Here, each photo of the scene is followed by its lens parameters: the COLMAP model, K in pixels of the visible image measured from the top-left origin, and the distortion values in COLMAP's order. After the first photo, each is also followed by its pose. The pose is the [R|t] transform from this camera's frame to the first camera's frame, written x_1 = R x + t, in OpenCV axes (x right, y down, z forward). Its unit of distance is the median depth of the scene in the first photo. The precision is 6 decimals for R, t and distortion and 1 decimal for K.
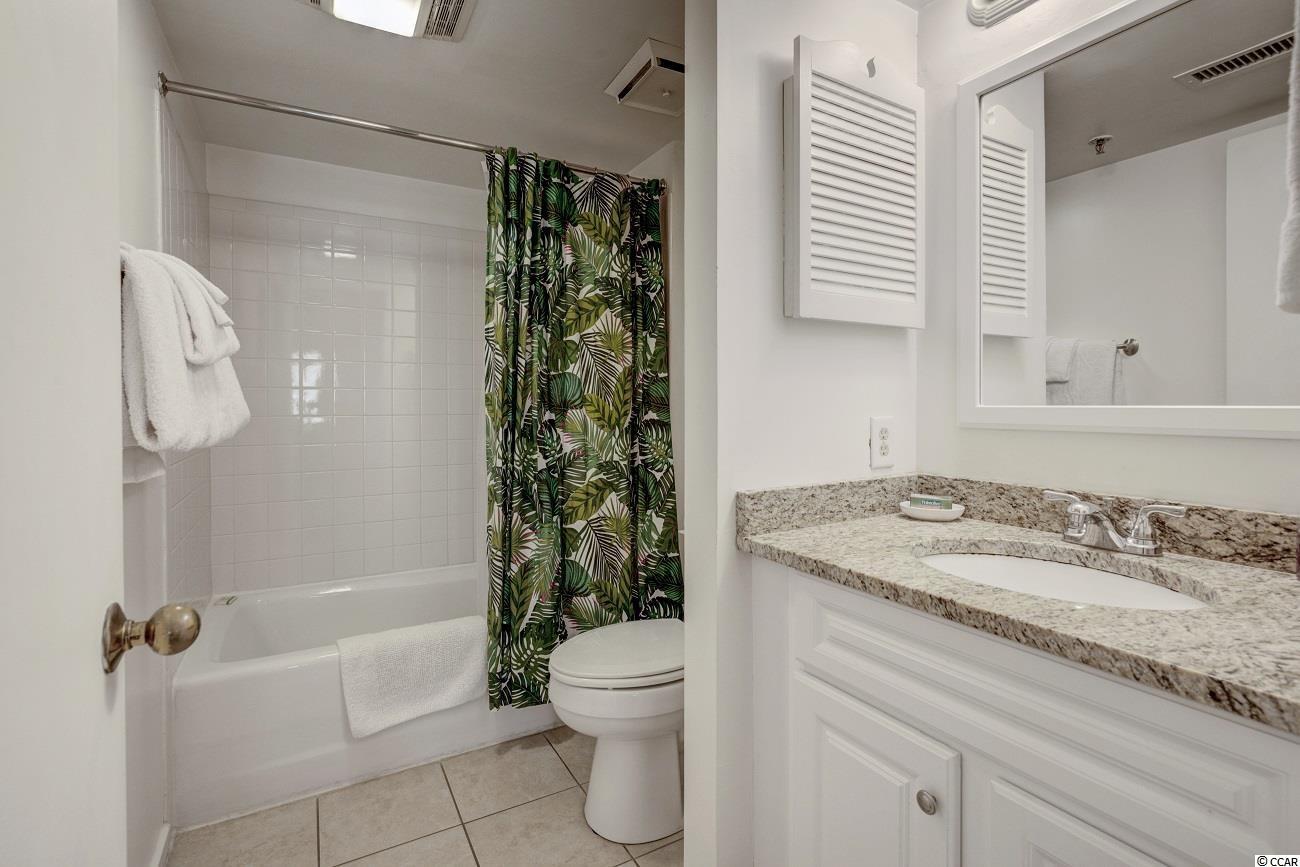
lens RADIAL K [[602.6, 0, 649.6], [0, 602.6, 410.2], [0, 0, 1]] dist [0.001110, 0.000136]
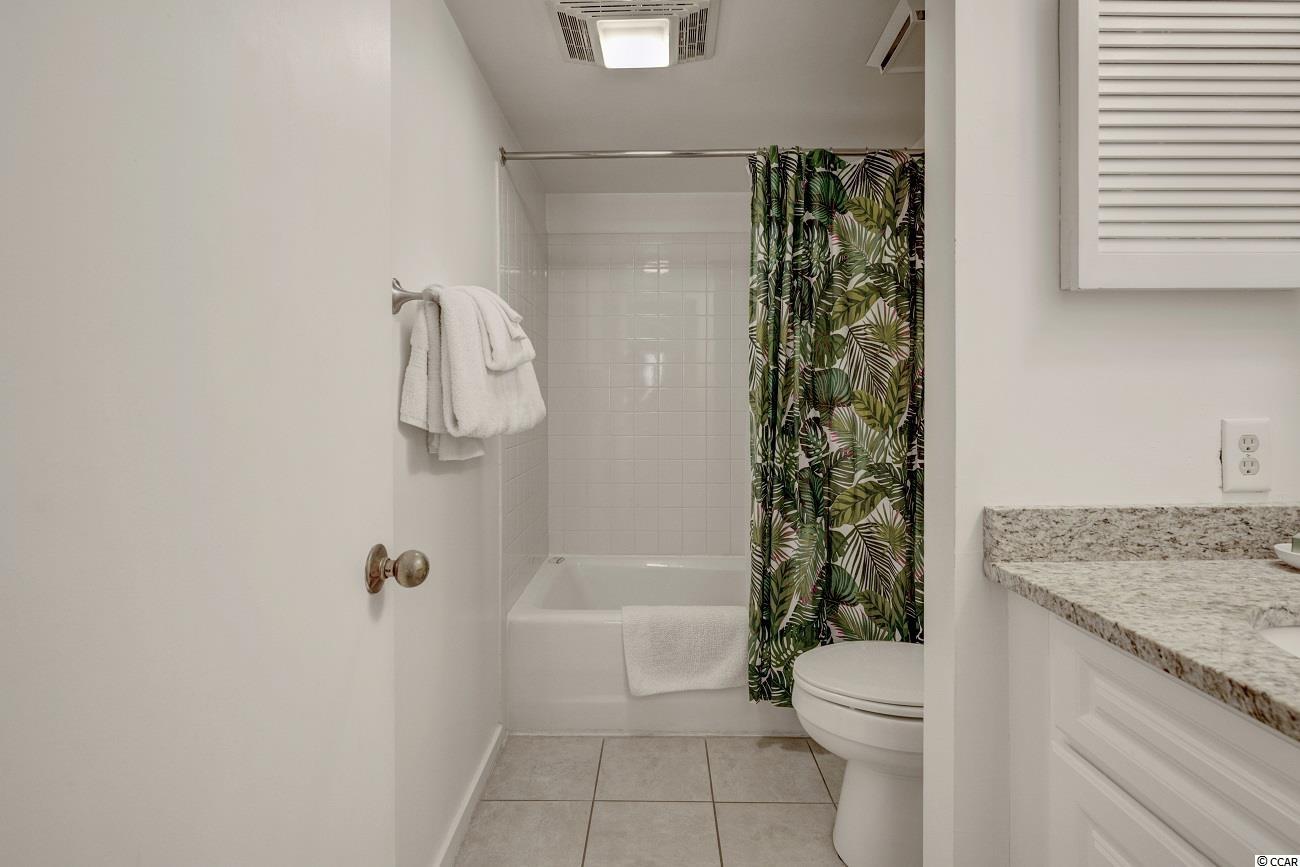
lens RADIAL K [[602.2, 0, 652.7], [0, 602.2, 405.8], [0, 0, 1]] dist [0.000903, -0.000134]
pose [[0.864193, 0.003104, -0.503150, 0.102582], [-0.004561, 0.999988, -0.001665, -0.000087], [0.503139, 0.003734, 0.864197, 0.032484]]
